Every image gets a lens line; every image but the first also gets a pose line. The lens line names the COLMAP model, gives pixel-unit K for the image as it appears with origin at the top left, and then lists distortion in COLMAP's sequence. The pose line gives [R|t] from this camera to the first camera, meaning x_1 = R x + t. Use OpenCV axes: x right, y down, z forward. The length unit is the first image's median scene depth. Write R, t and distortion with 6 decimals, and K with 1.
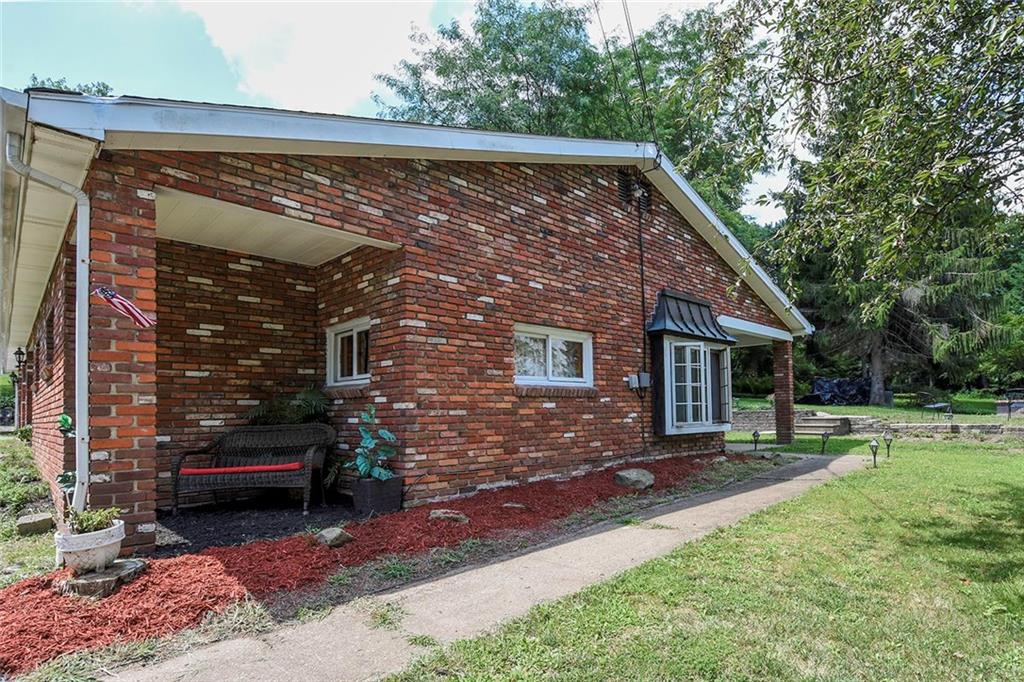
lens RADIAL K [[525.0, 0, 514.1], [0, 525.0, 402.2], [0, 0, 1]] dist [0.000153, 0.000077]
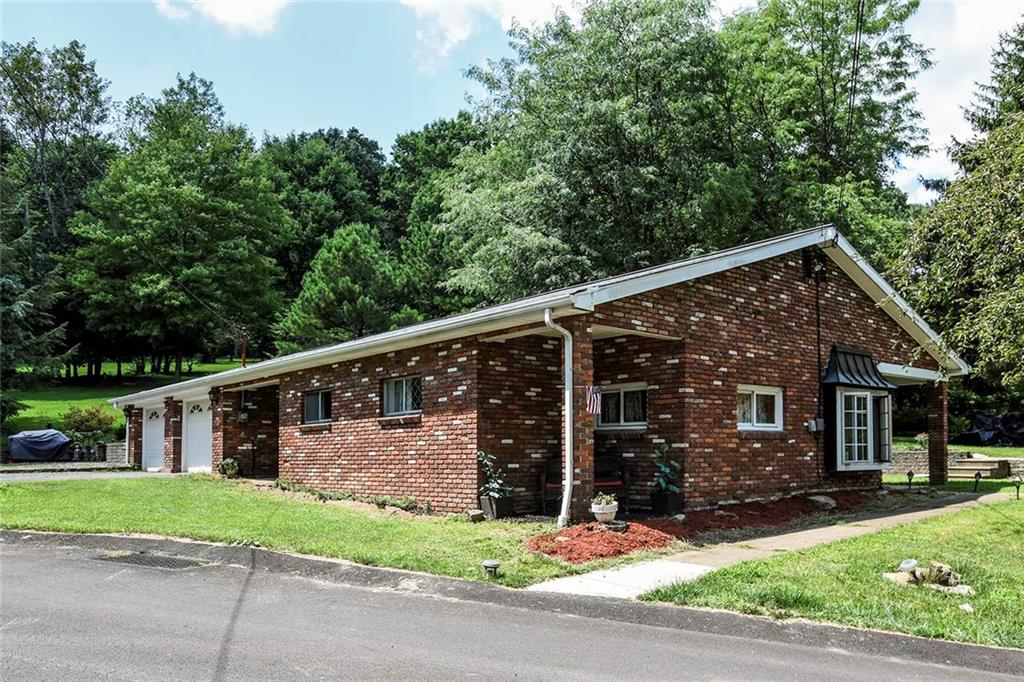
lens RADIAL K [[706.5, 0, 509.9], [0, 706.5, 451.3], [0, 0, 1]] dist [-0.003308, -0.000801]
pose [[0.997943, 0.010254, -0.063283, -0.419690], [-0.008979, 0.999752, 0.020399, -0.009492], [0.063477, -0.019789, 0.997787, -0.769974]]
